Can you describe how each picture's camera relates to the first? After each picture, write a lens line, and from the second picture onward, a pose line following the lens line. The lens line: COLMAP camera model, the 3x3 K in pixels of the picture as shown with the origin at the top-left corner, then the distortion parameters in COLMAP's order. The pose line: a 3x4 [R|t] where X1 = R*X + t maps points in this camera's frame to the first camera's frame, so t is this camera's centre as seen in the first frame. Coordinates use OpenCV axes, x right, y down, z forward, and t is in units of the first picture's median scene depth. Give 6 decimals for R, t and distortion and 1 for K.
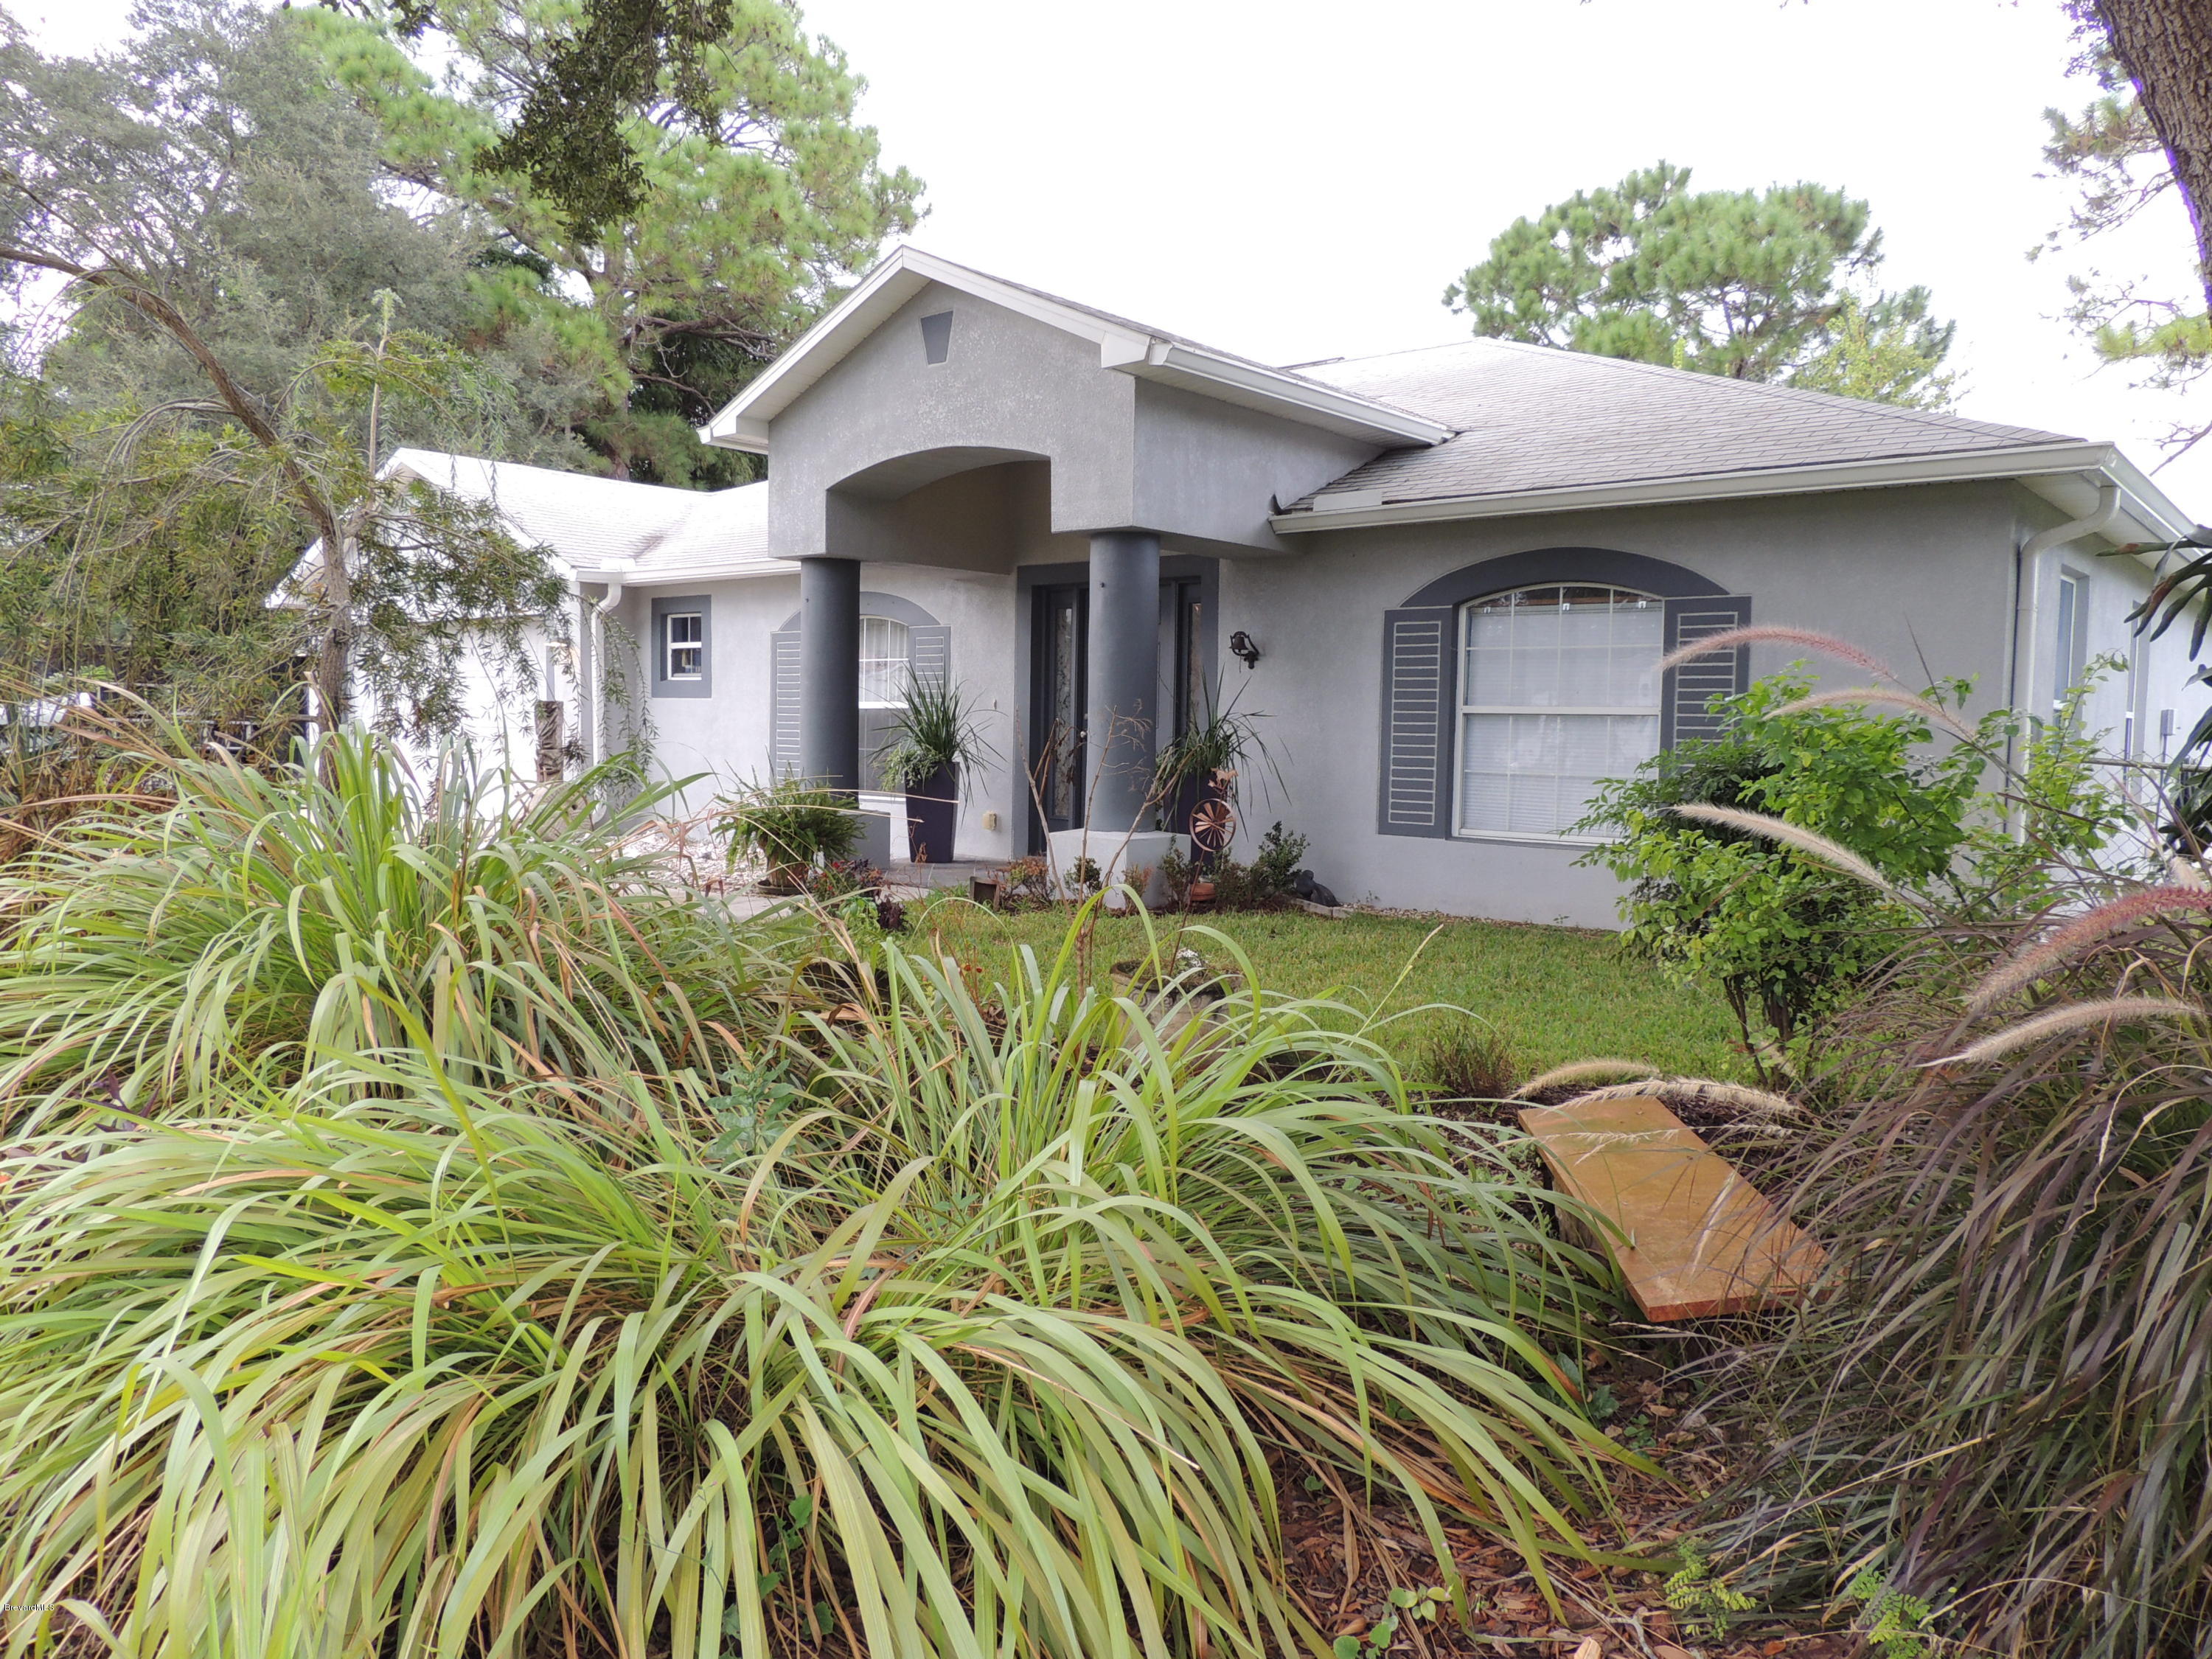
lens RADIAL K [[1595.9, 0, 1106.0], [0, 1595.9, 829.5], [0, 0, 1]] dist [-0.030586, 0.020388]
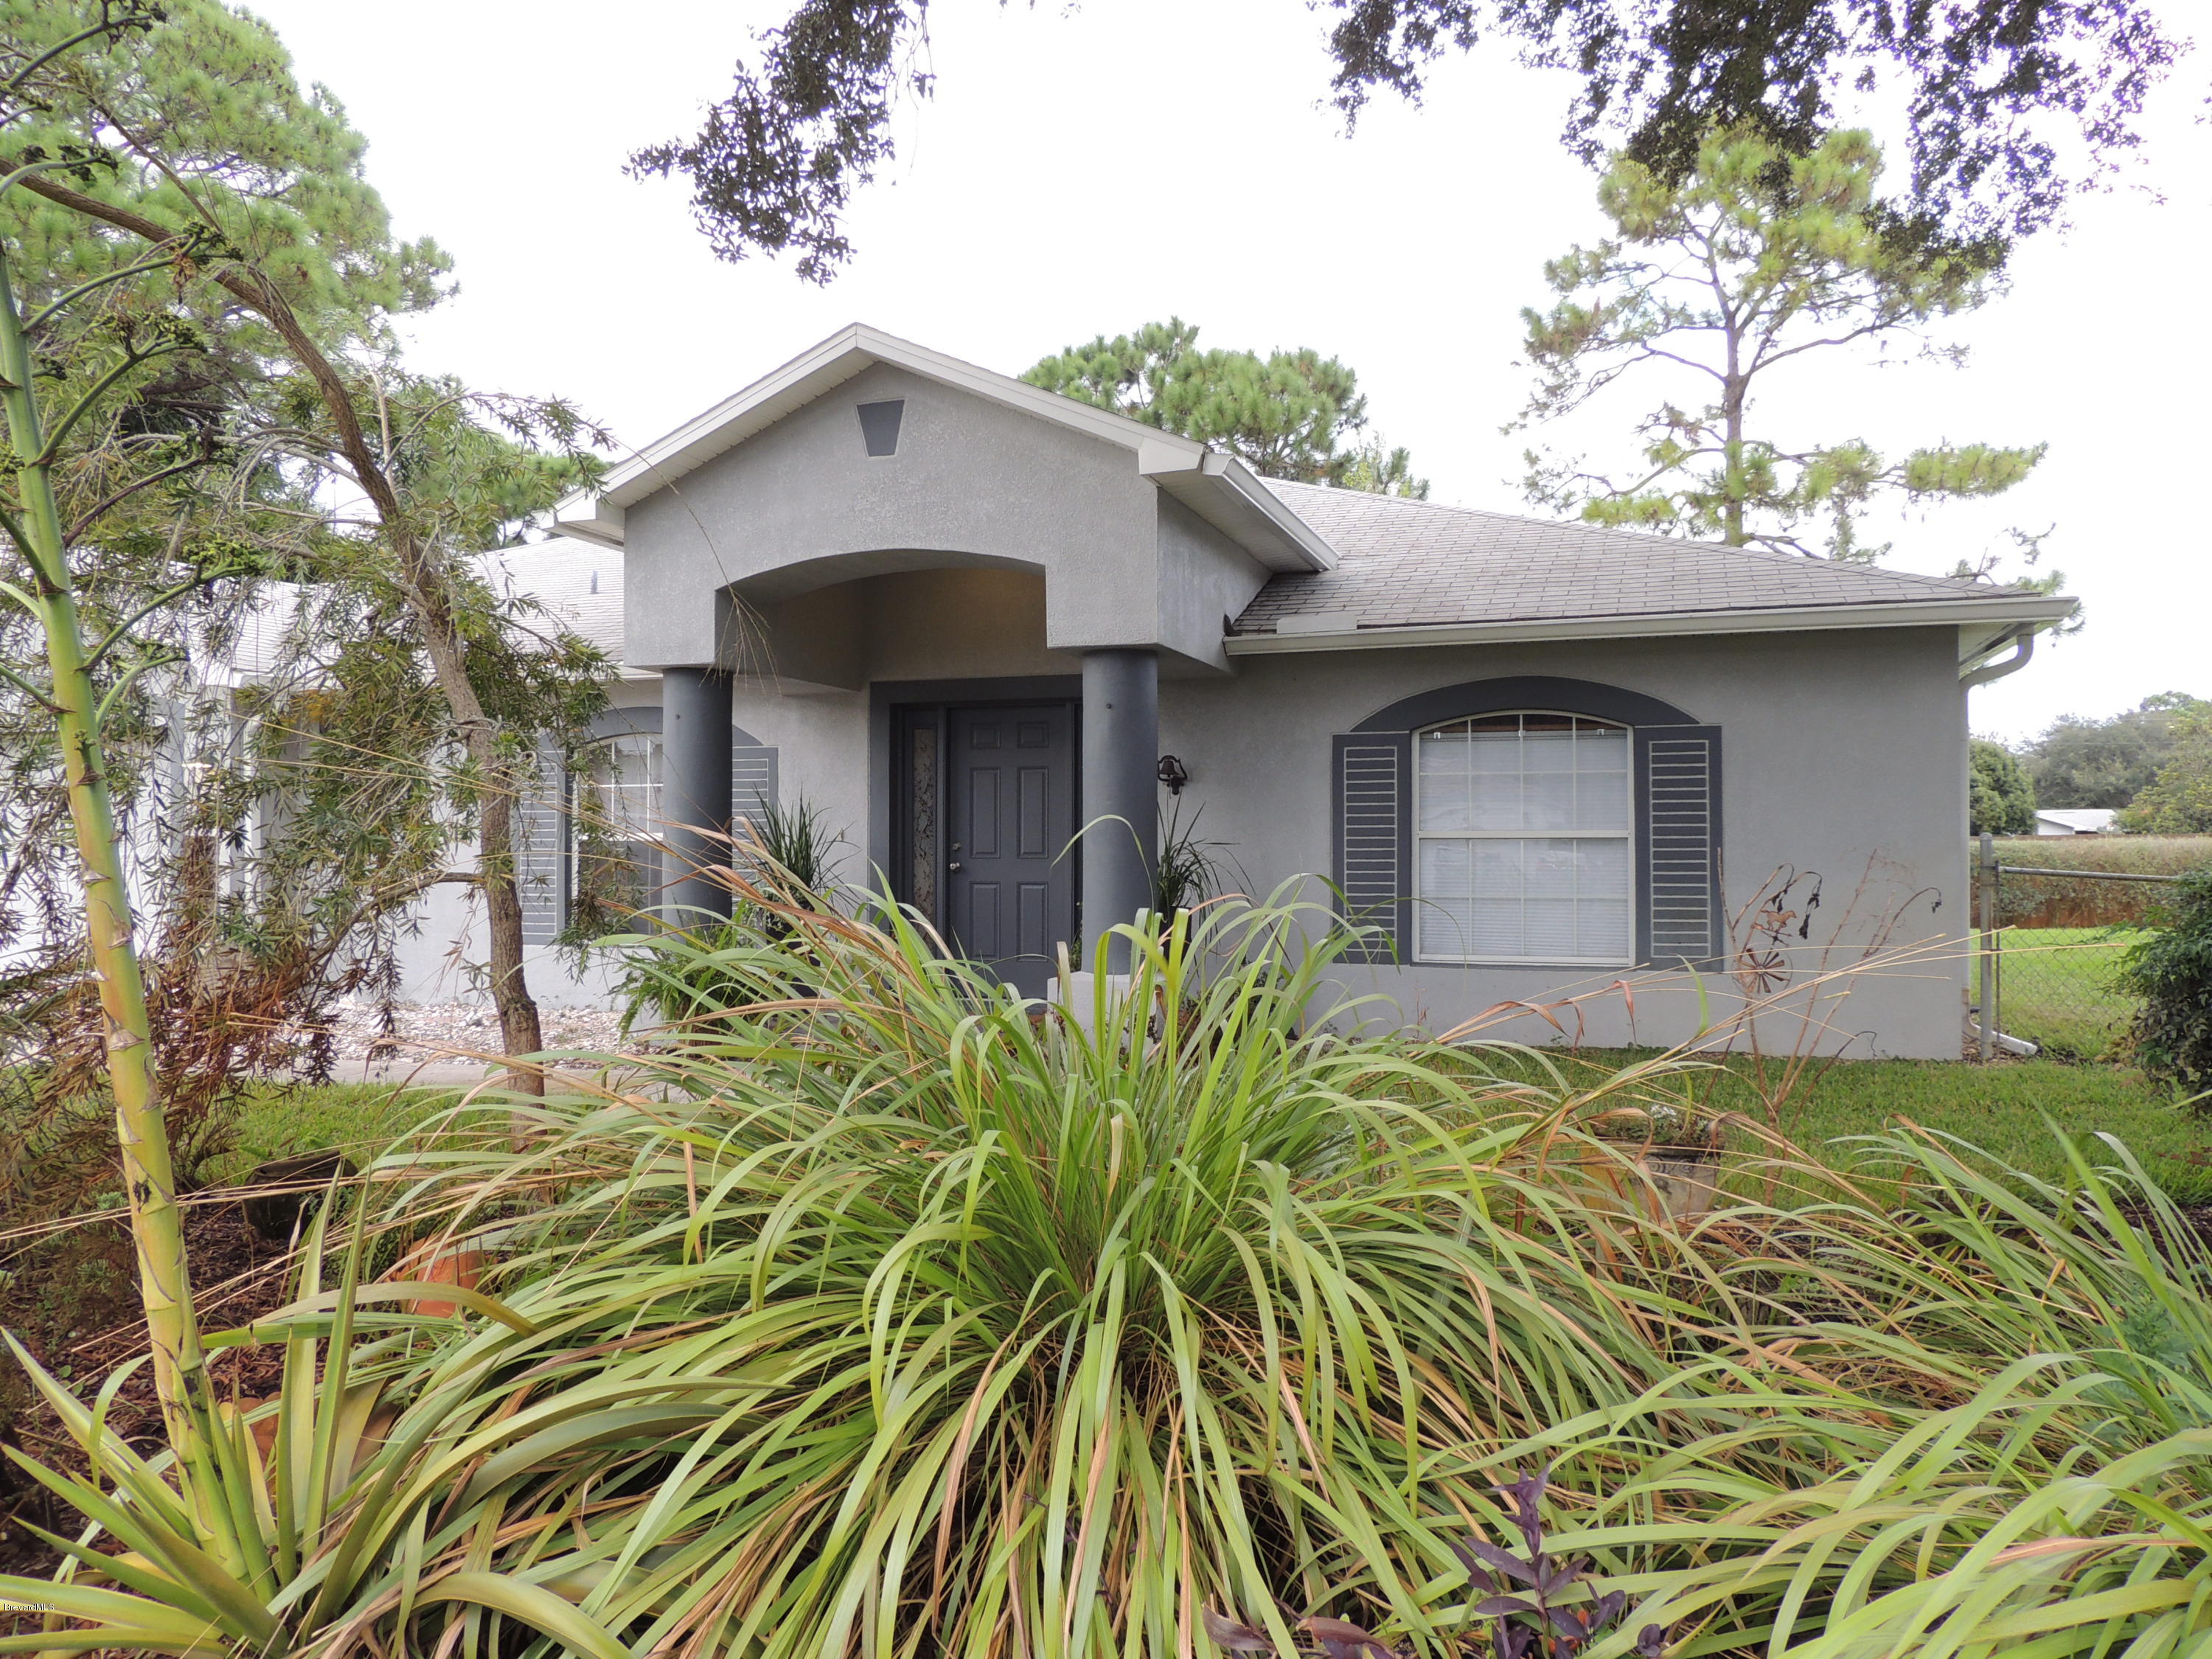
lens RADIAL K [[1595.9, 0, 1106.0], [0, 1595.9, 829.5], [0, 0, 1]] dist [-0.030586, 0.020388]
pose [[0.928458, -0.013251, 0.371202, -0.269838], [0.040484, 0.997020, -0.065668, -0.016607], [-0.369226, 0.075998, 0.926227, 0.117378]]
